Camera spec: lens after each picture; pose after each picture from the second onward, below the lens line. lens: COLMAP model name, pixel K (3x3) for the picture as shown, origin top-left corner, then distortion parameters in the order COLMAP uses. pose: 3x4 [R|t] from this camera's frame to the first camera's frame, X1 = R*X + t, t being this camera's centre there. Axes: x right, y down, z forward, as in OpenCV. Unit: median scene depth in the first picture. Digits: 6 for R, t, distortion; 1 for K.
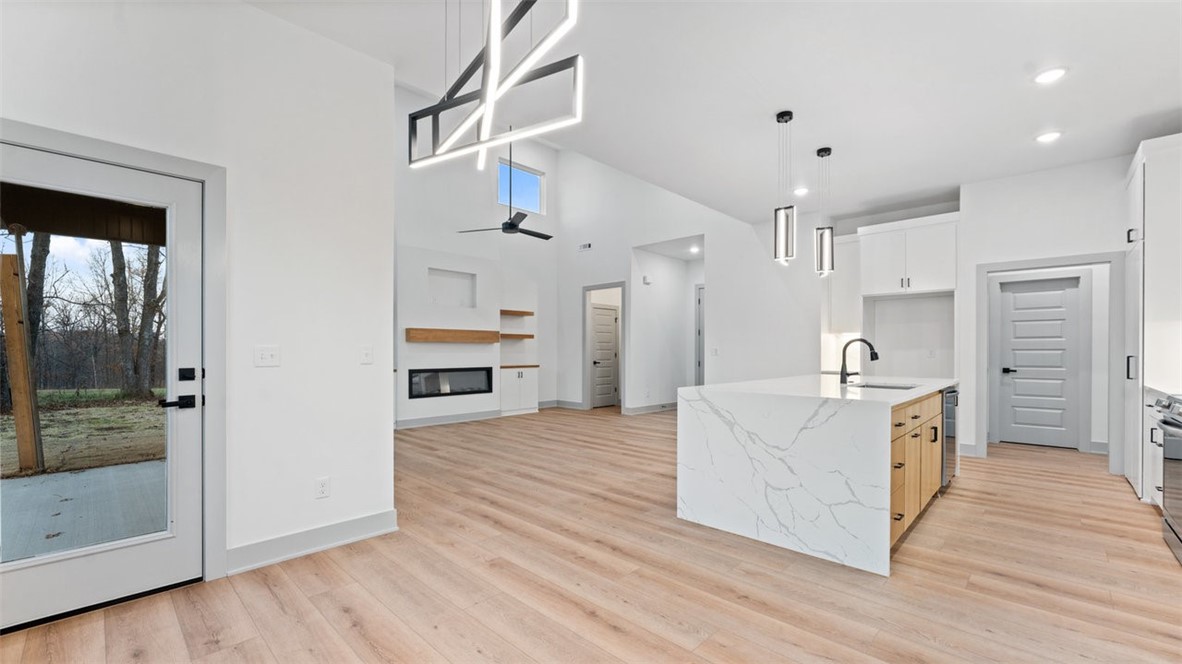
lens RADIAL K [[485.8, 0, 570.2], [0, 485.8, 349.7], [0, 0, 1]] dist [0.000030, -0.000187]
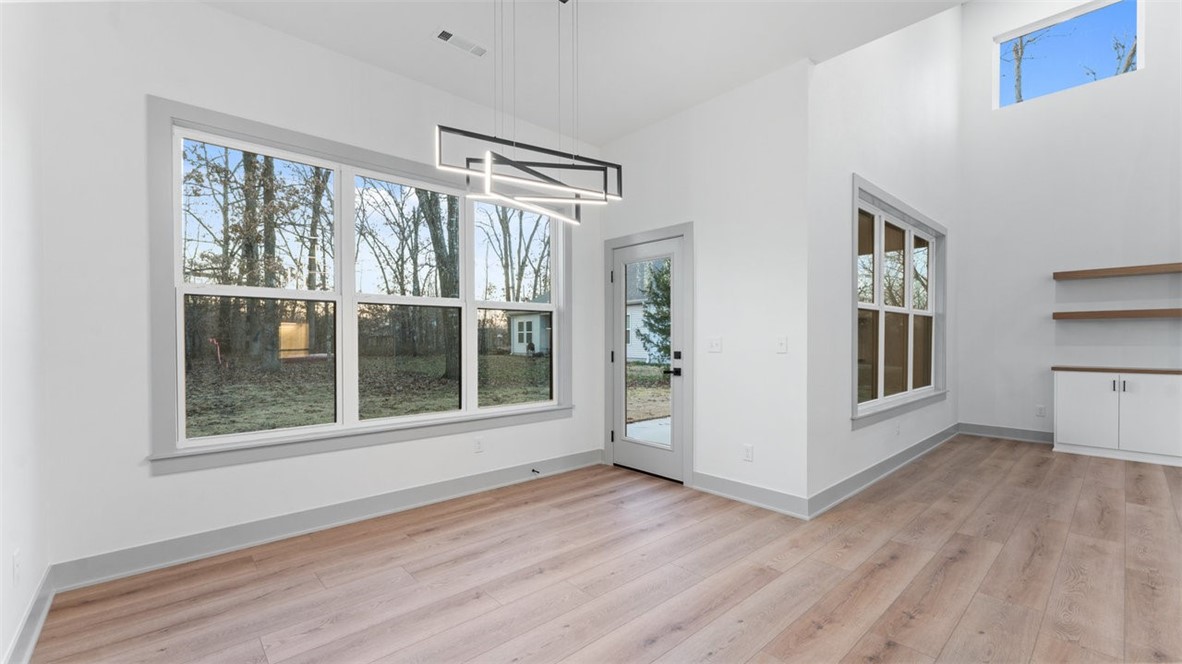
lens RADIAL K [[476.6, 0, 584.1], [0, 476.6, 343.0], [0, 0, 1]] dist [-0.000137, 0.000628]
pose [[-0.046933, 0.008054, -0.998866, 0.393589], [0.001345, 0.999967, 0.008000, -0.001464], [0.998897, -0.000968, -0.046942, 0.357772]]
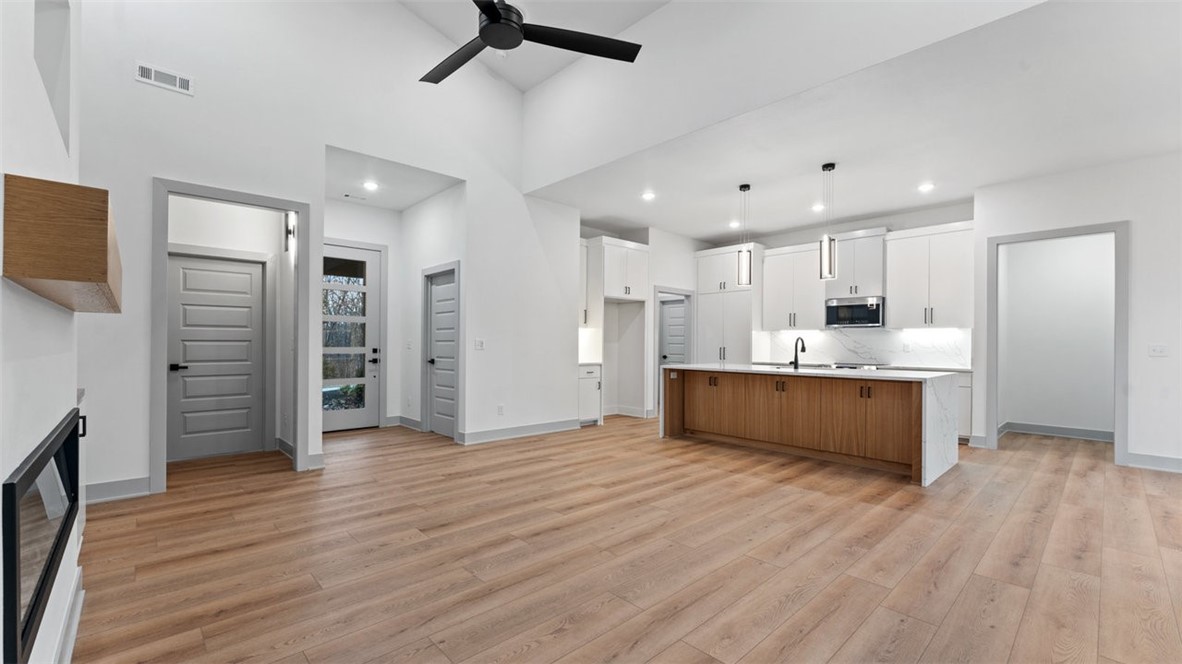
lens RADIAL K [[487.5, 0, 583.6], [0, 487.5, 338.4], [0, 0, 1]] dist [-0.005244, -0.000096]
pose [[0.027016, 0.009529, 0.999590, -0.645629], [-0.008509, 0.999921, -0.009302, -0.000054], [-0.999599, -0.008254, 0.027094, 1.170951]]
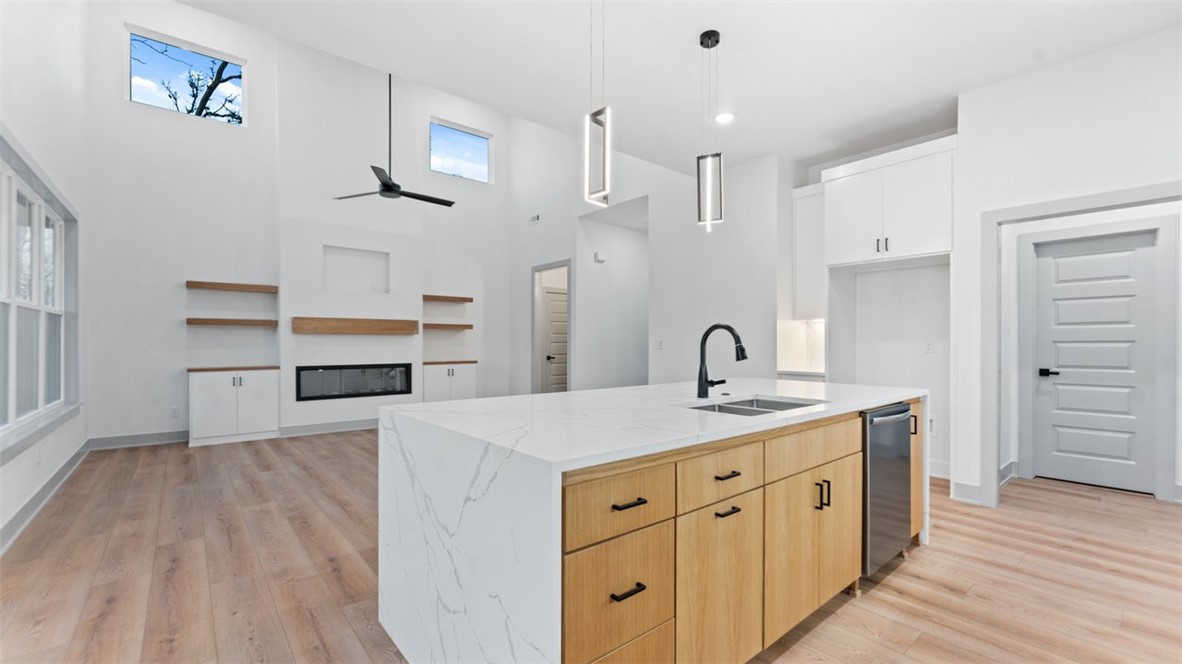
lens RADIAL K [[503.4, 0, 577.7], [0, 503.4, 338.1], [0, 0, 1]] dist [-0.006632, 0.000300]
pose [[0.994948, -0.003596, -0.100327, 0.342104], [0.002944, 0.999974, -0.006645, -0.002028], [0.100349, 0.006316, 0.994932, 0.256322]]
